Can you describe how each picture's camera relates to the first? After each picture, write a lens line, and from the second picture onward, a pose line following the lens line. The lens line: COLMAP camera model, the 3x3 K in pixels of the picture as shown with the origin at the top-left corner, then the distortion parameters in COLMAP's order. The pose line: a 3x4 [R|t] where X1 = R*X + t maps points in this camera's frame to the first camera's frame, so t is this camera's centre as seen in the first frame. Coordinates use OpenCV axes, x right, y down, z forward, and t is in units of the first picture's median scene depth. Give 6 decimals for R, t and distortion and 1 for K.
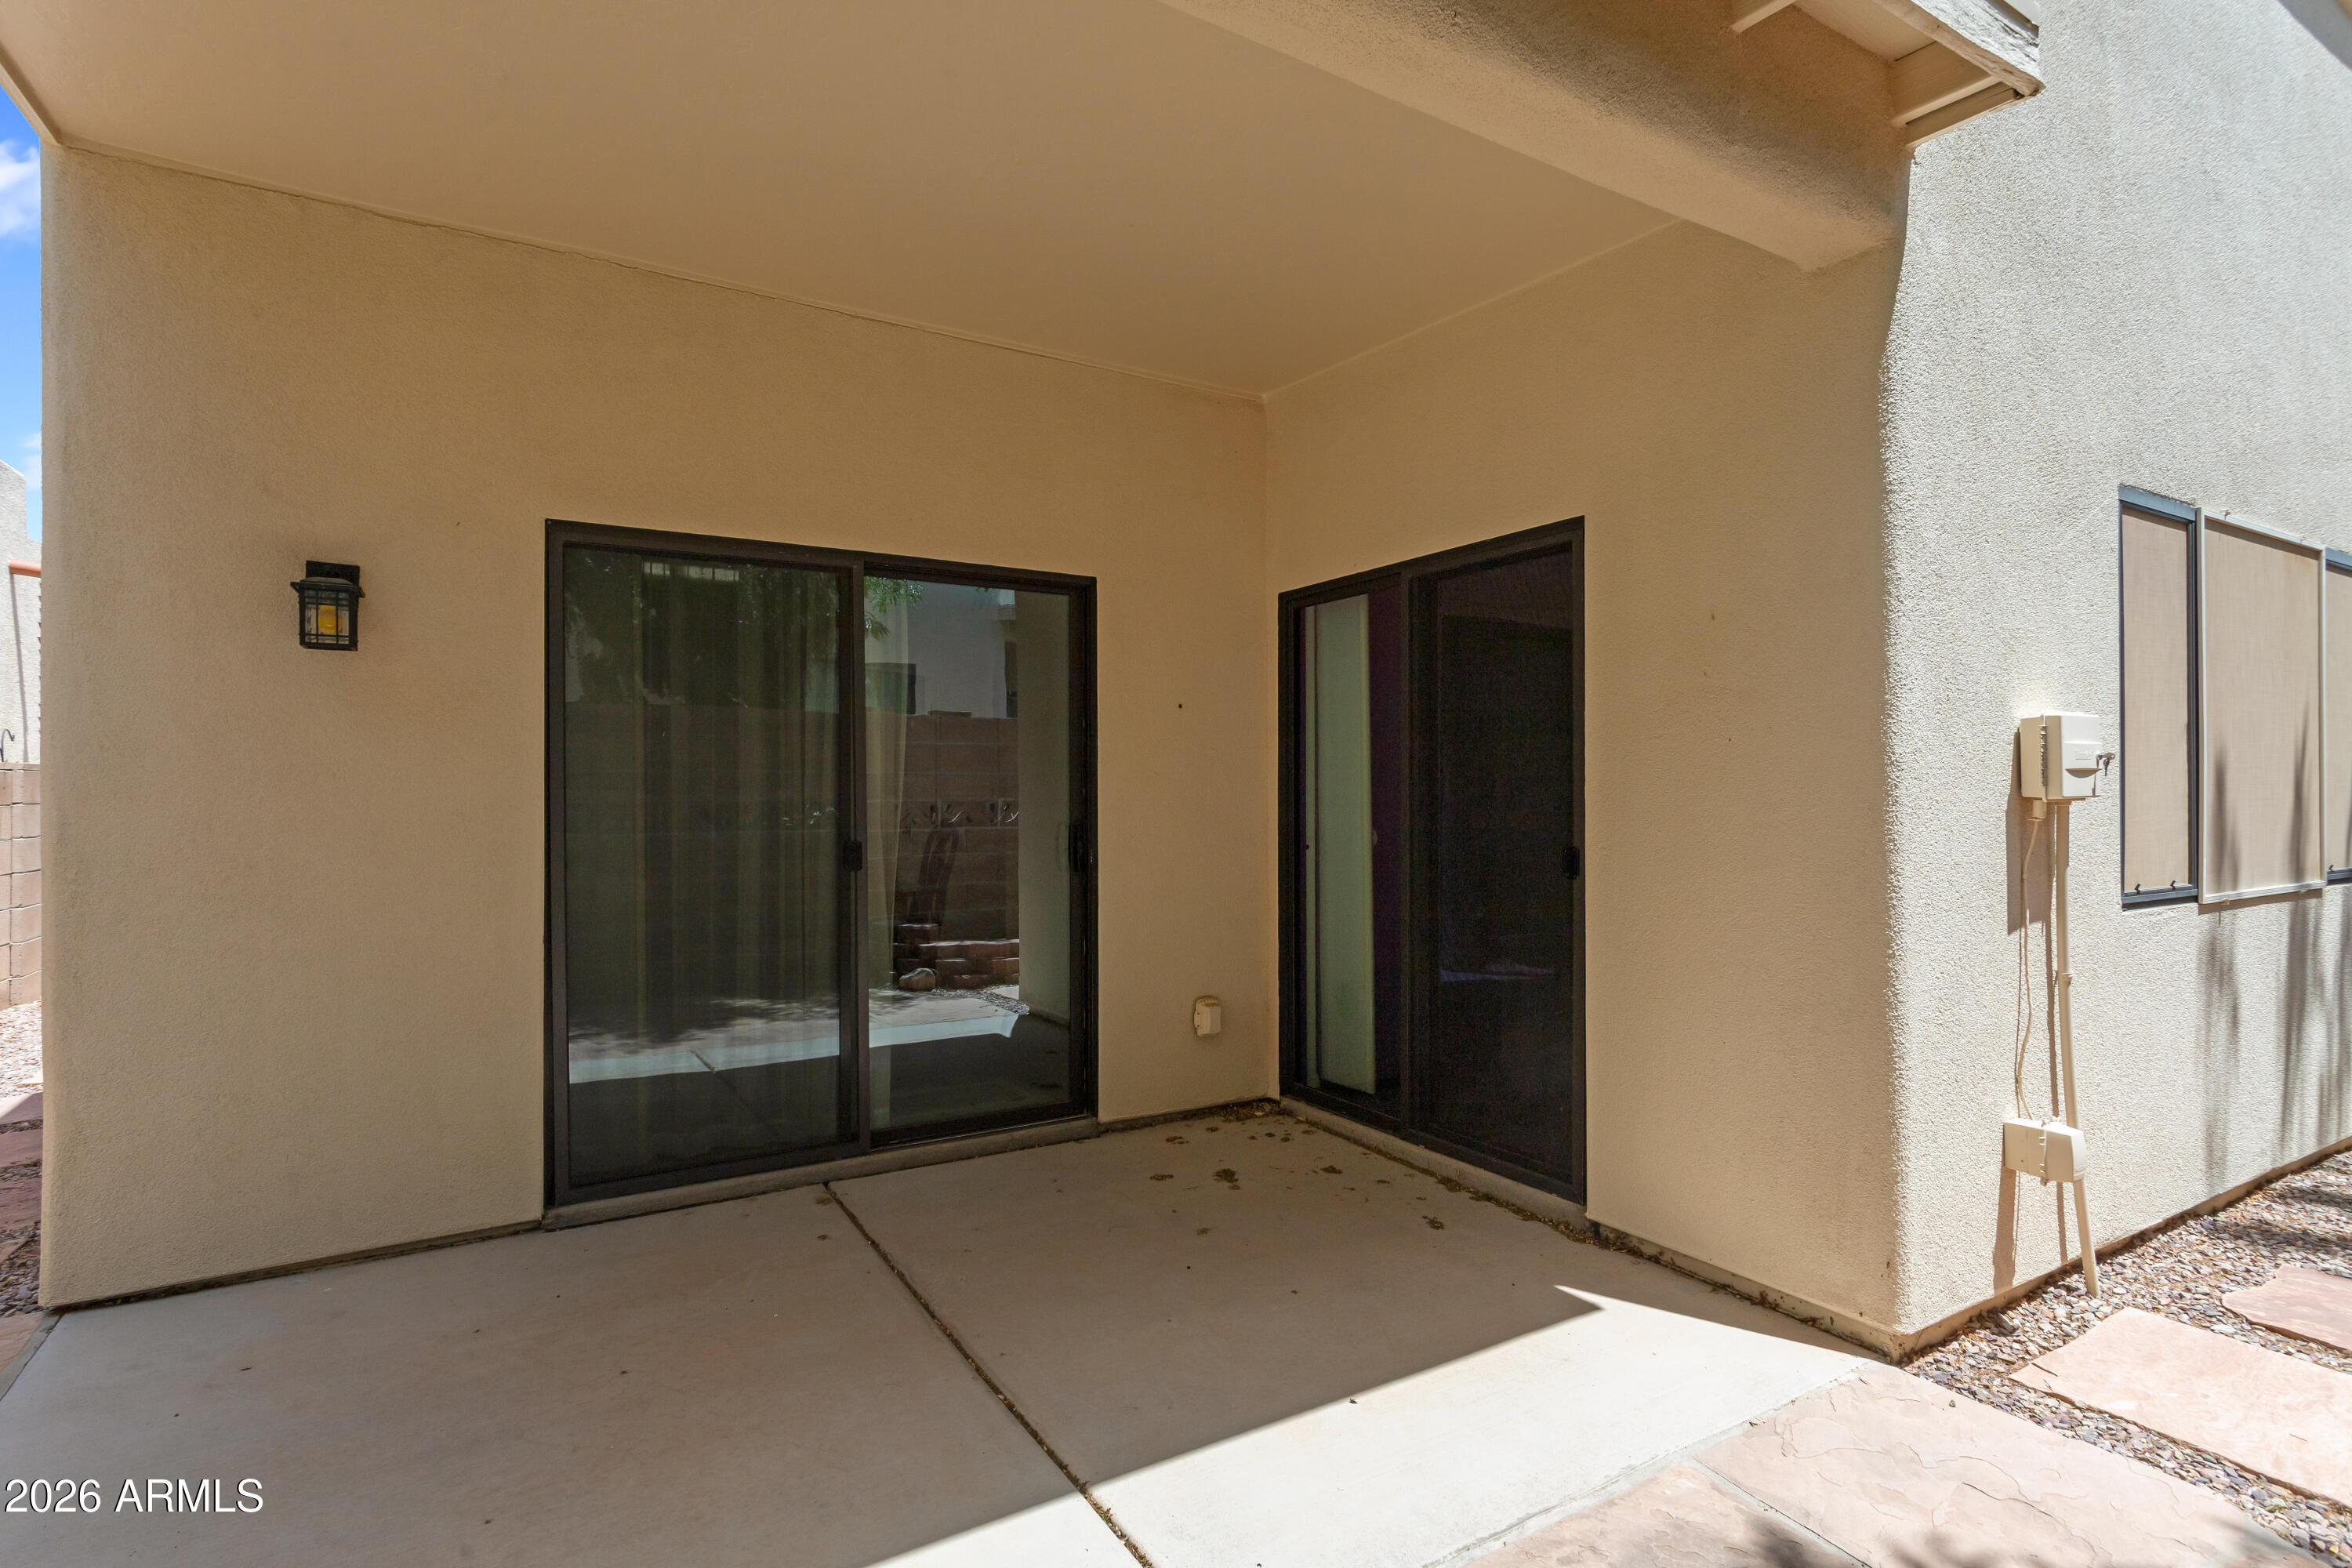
lens RADIAL K [[1156.3, 0, 1175.1], [0, 1156.3, 782.7], [0, 0, 1]] dist [0.006482, 0.002994]
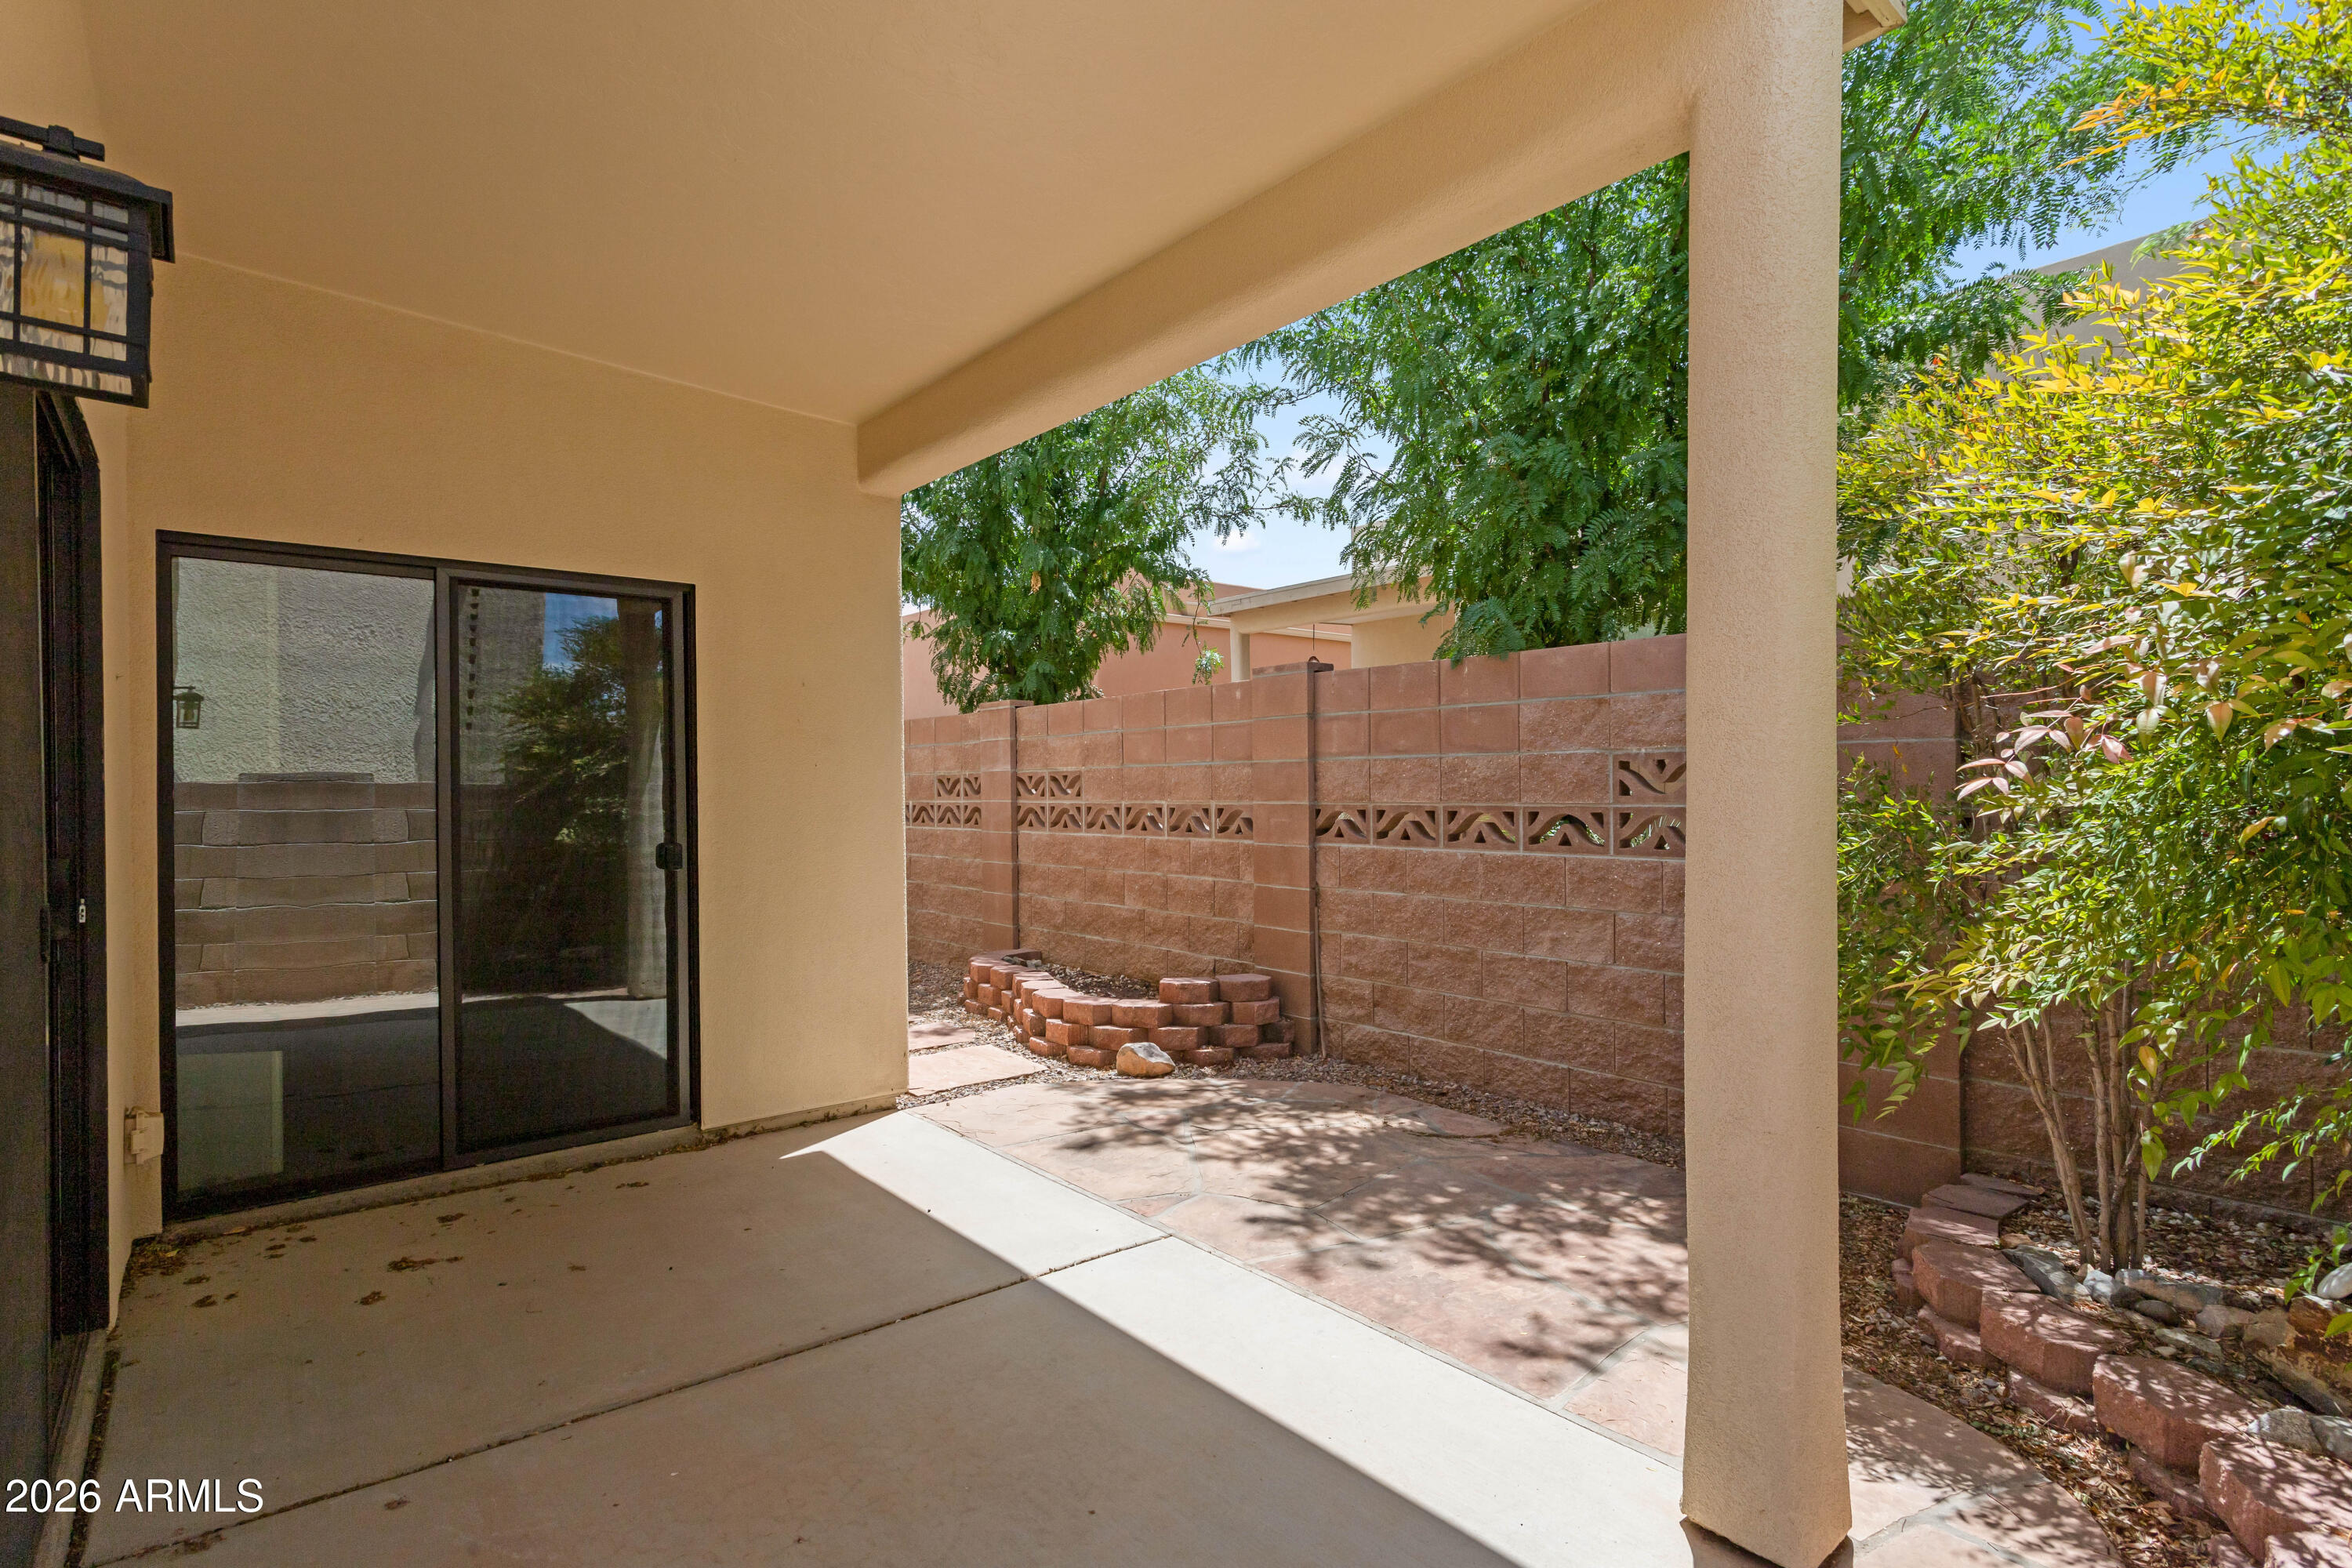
lens RADIAL K [[1156.3, 0, 1179.6], [0, 1156.3, 795.0], [0, 0, 1]] dist [0.006482, 0.002994]
pose [[-0.159675, 0.002699, 0.987166, -1.070305], [-0.001808, 0.999994, -0.003027, 0.005718], [-0.987168, -0.002268, -0.159669, 0.726288]]
